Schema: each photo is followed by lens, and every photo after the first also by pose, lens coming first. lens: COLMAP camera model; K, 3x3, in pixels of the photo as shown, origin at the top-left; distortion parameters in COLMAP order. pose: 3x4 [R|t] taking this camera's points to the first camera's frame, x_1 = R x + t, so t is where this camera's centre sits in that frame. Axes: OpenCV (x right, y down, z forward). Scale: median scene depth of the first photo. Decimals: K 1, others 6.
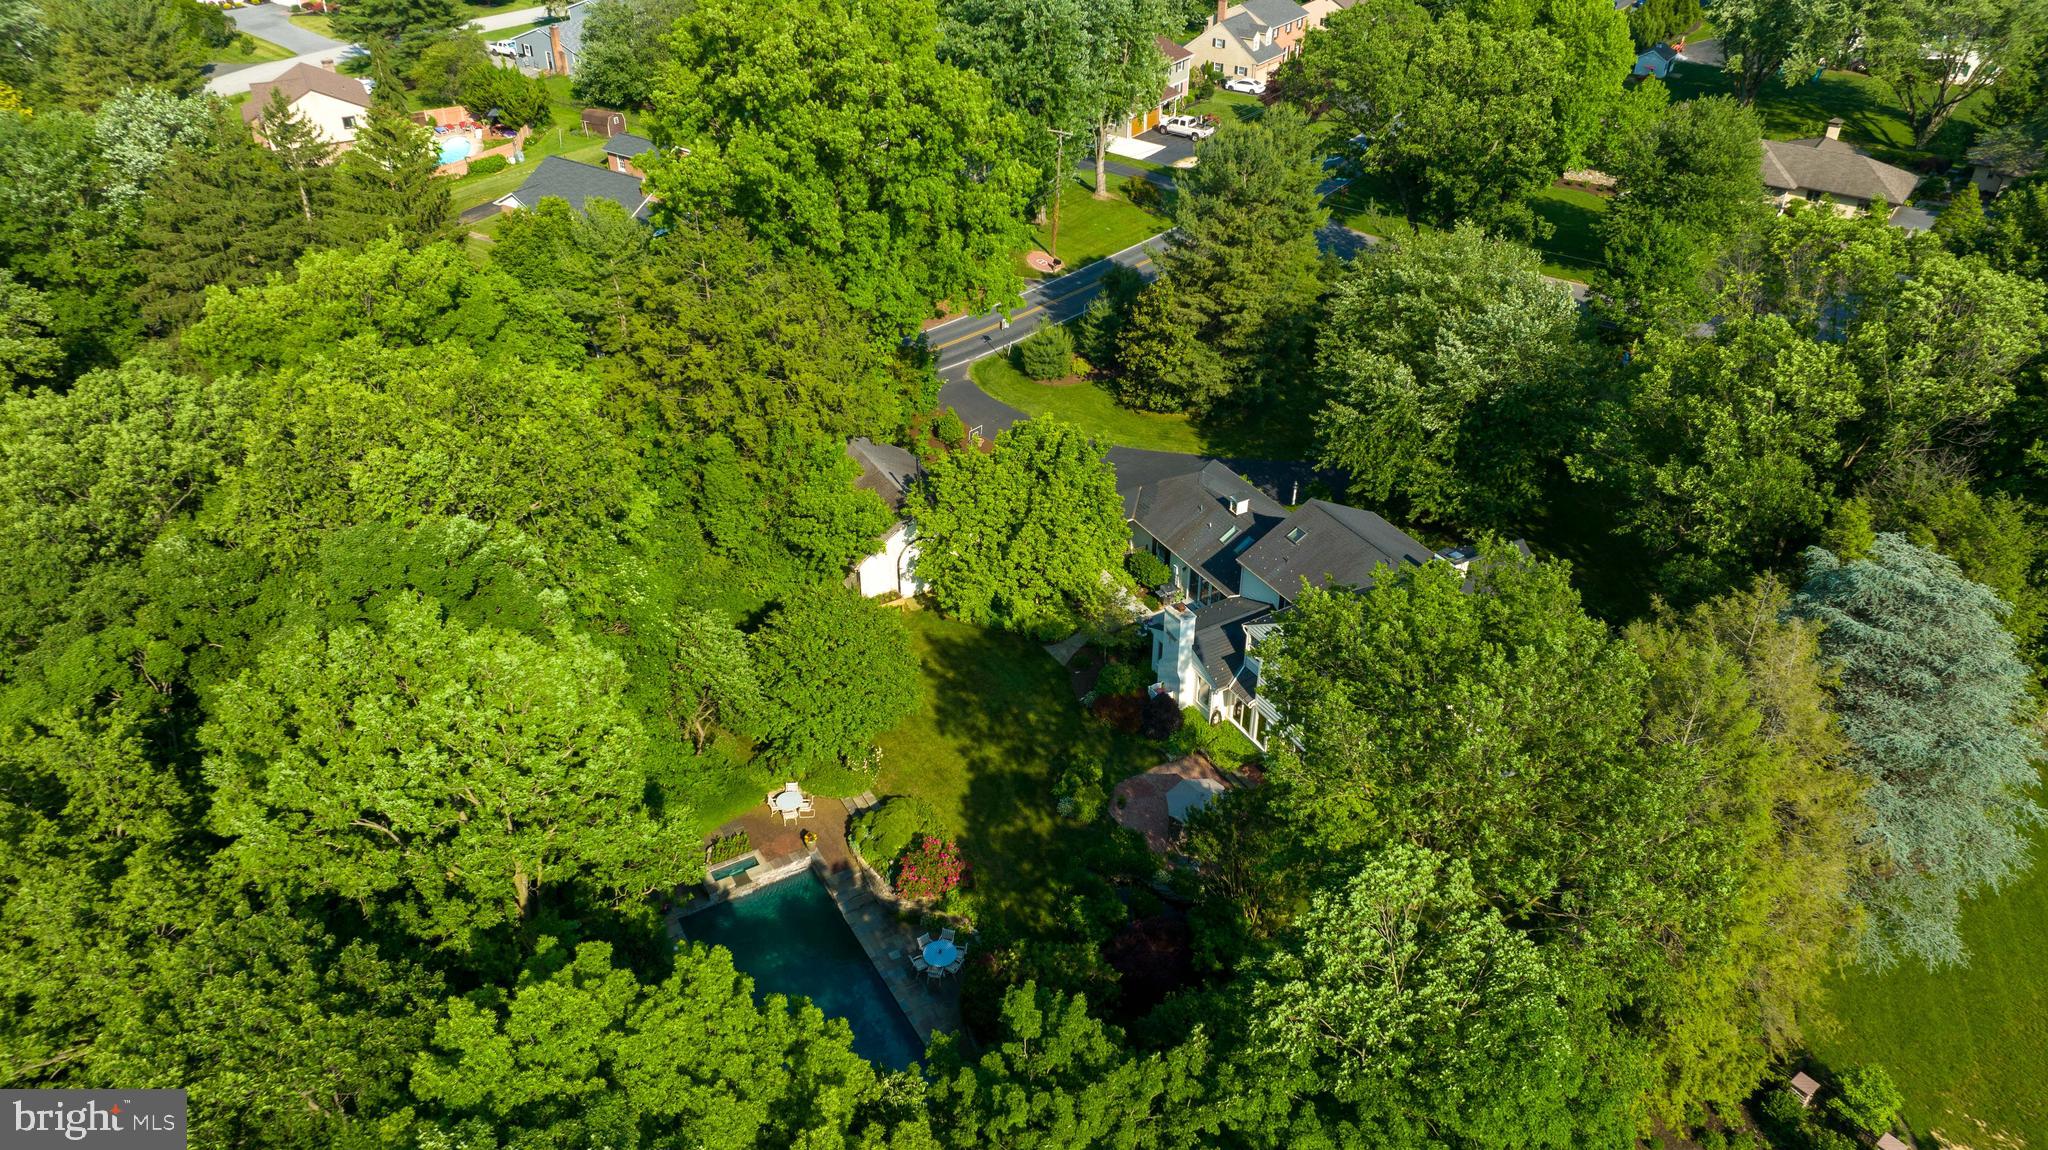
lens RADIAL K [[1476.3, 0, 1033.3], [0, 1476.3, 564.6], [0, 0, 1]] dist [0.002916, 0.005734]
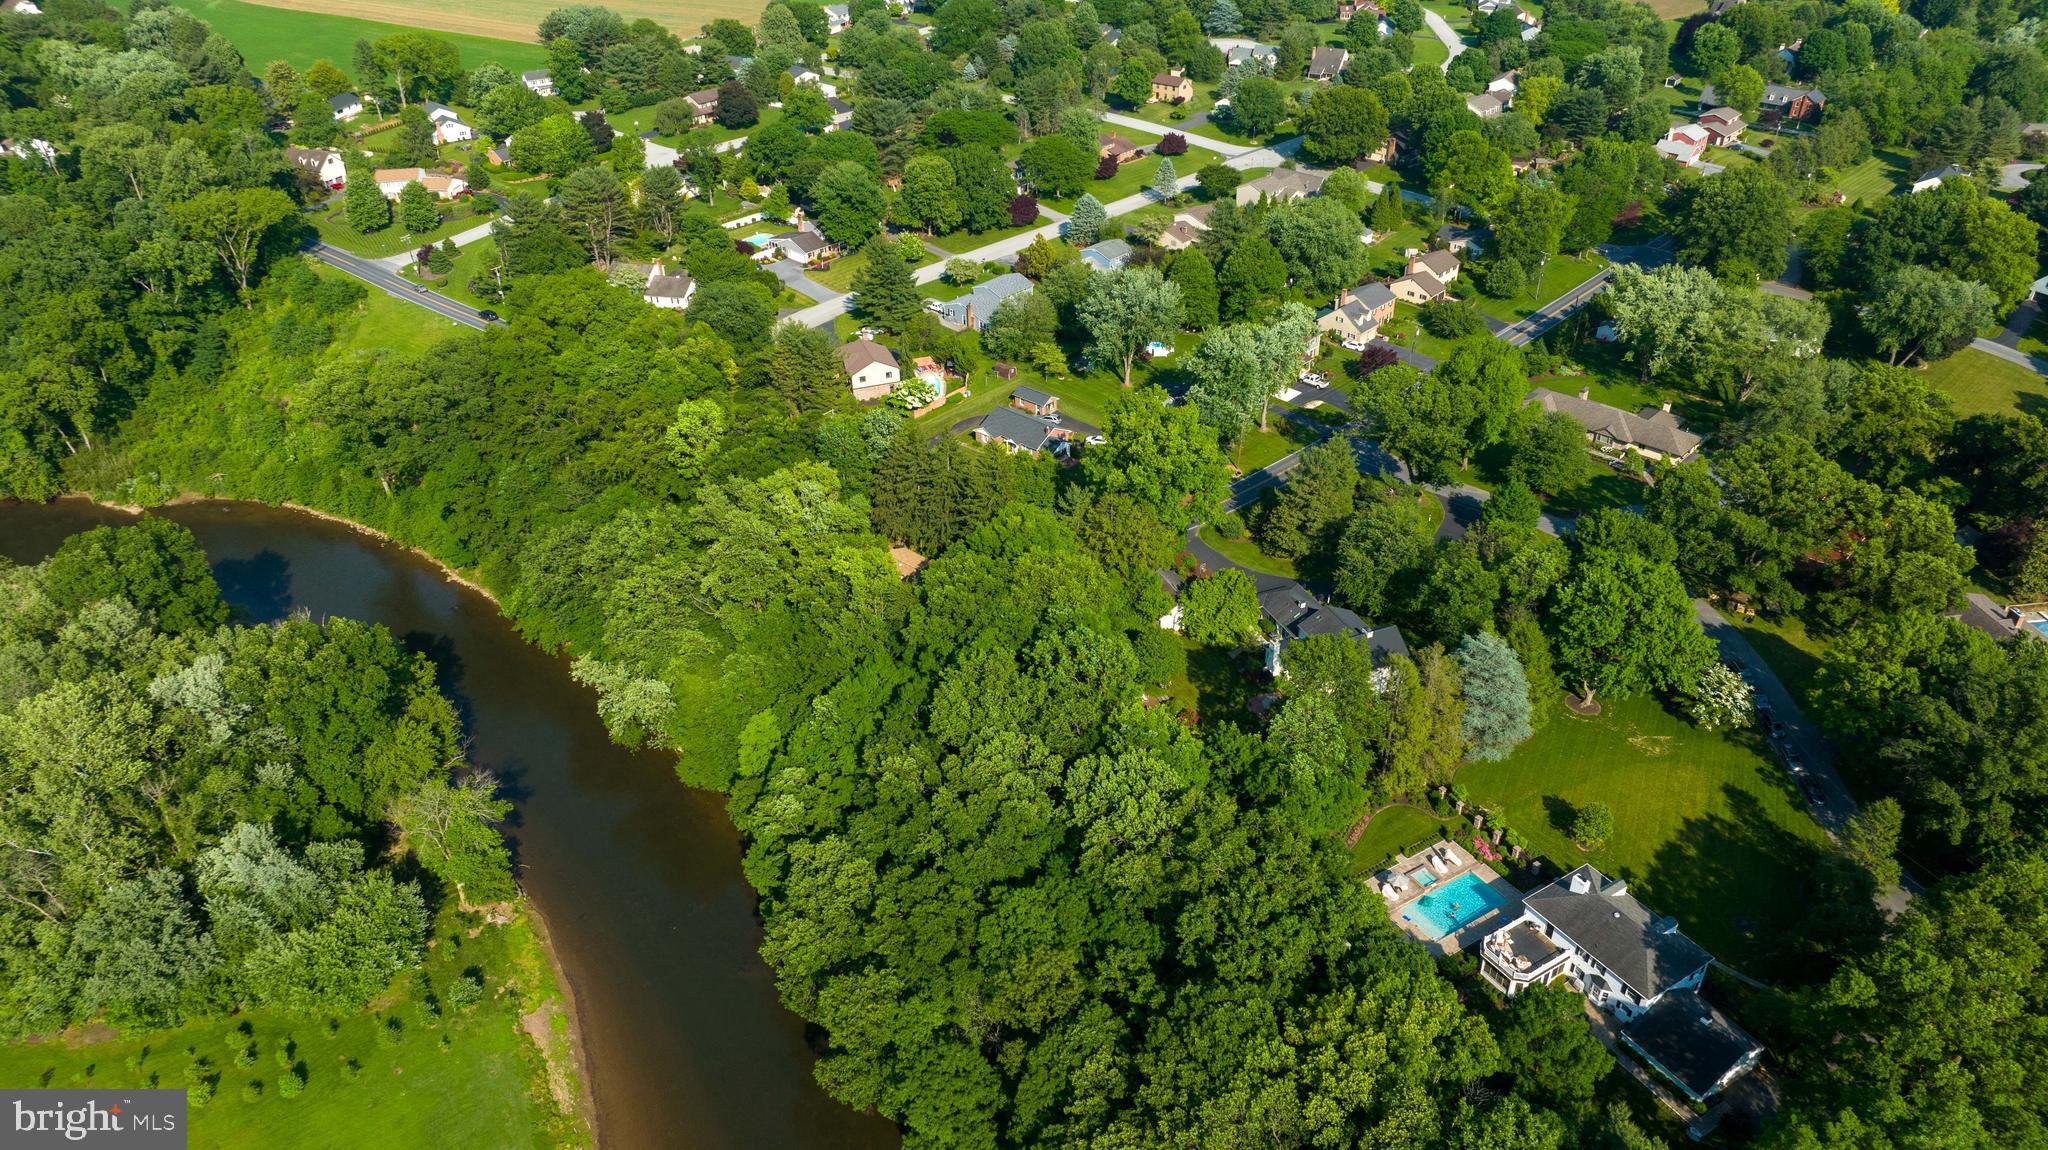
lens RADIAL K [[1489.9, 0, 1024.0], [0, 1489.9, 575.0], [0, 0, 1]] dist [-0.009530, -0.005523]
pose [[0.991753, 0.058202, -0.114186, -0.058233], [-0.058923, 0.998258, -0.002949, -0.056824], [0.113815, 0.009653, 0.993455, -1.787587]]
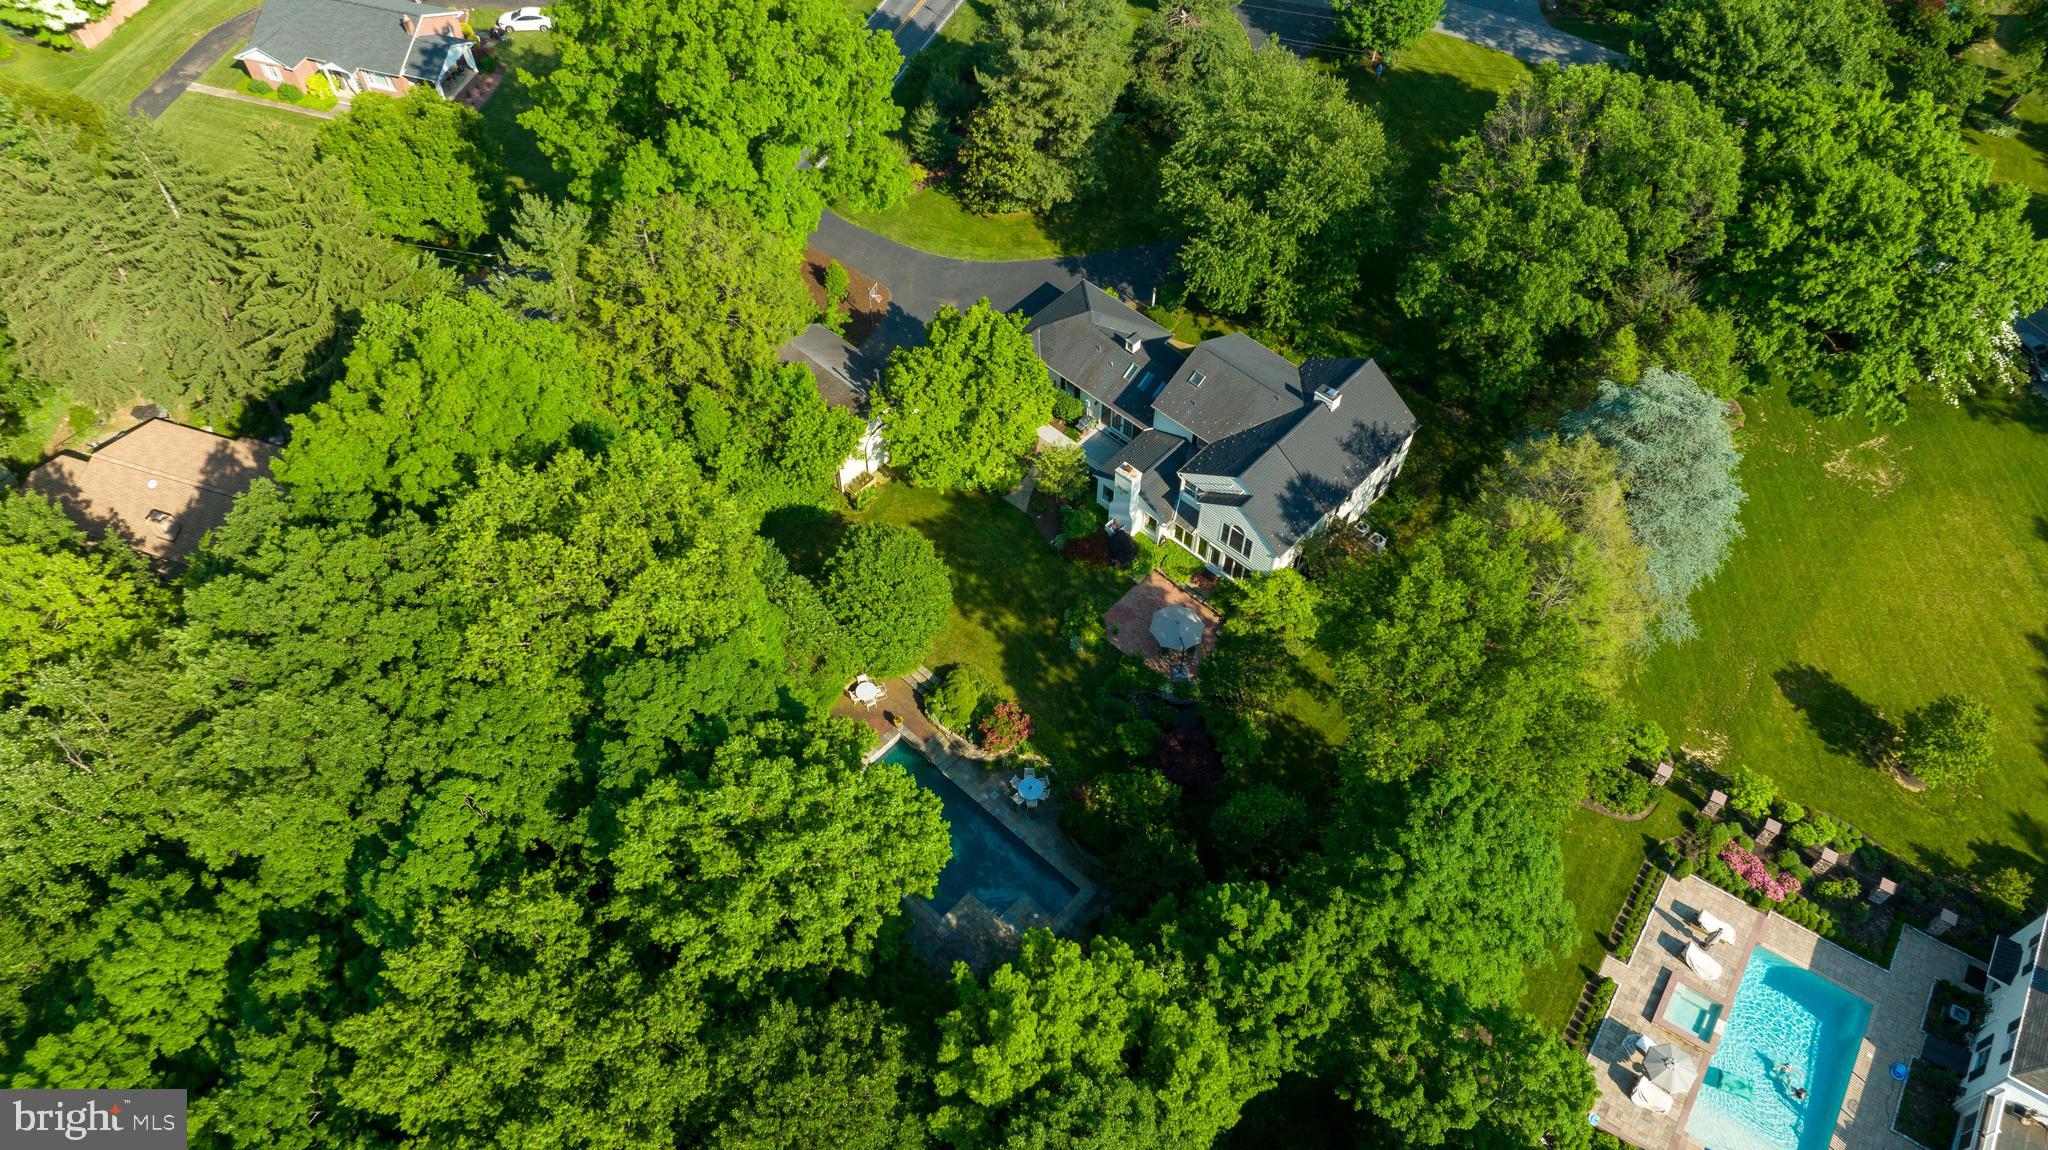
lens RADIAL K [[1489.9, 0, 1024.0], [0, 1489.9, 575.0], [0, 0, 1]] dist [-0.009530, -0.005523]
pose [[0.957494, -0.226557, 0.178541, -0.206248], [0.154404, 0.925373, 0.346186, -0.302139], [-0.243648, -0.303904, 0.921020, -0.152220]]
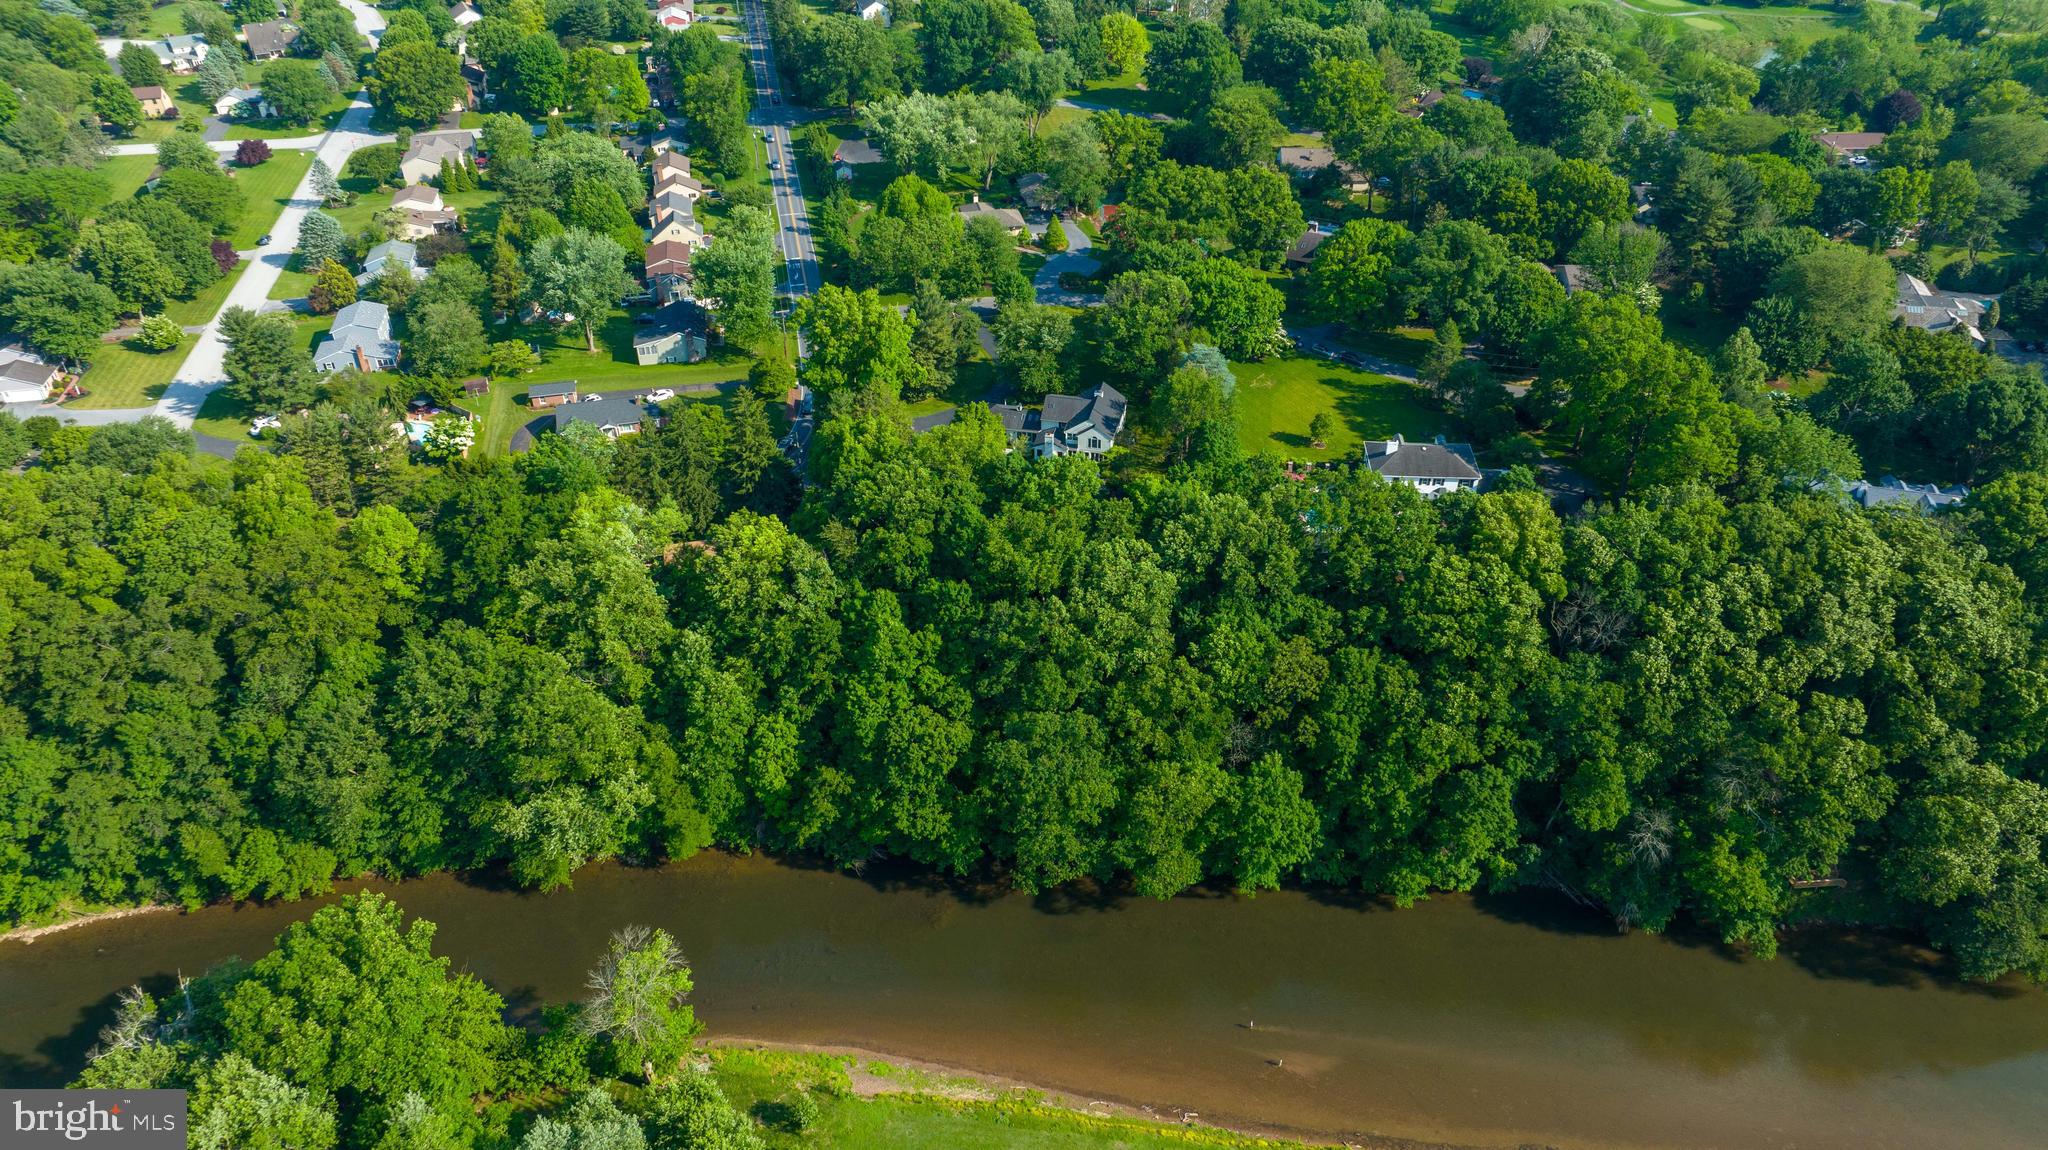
lens RADIAL K [[1476.3, 0, 1033.3], [0, 1476.3, 564.6], [0, 0, 1]] dist [0.002916, 0.005734]
pose [[0.677361, -0.426806, 0.599181, -1.909951], [0.406822, 0.895940, 0.178289, -0.295494], [-0.612926, 0.122994, 0.780509, -1.476828]]
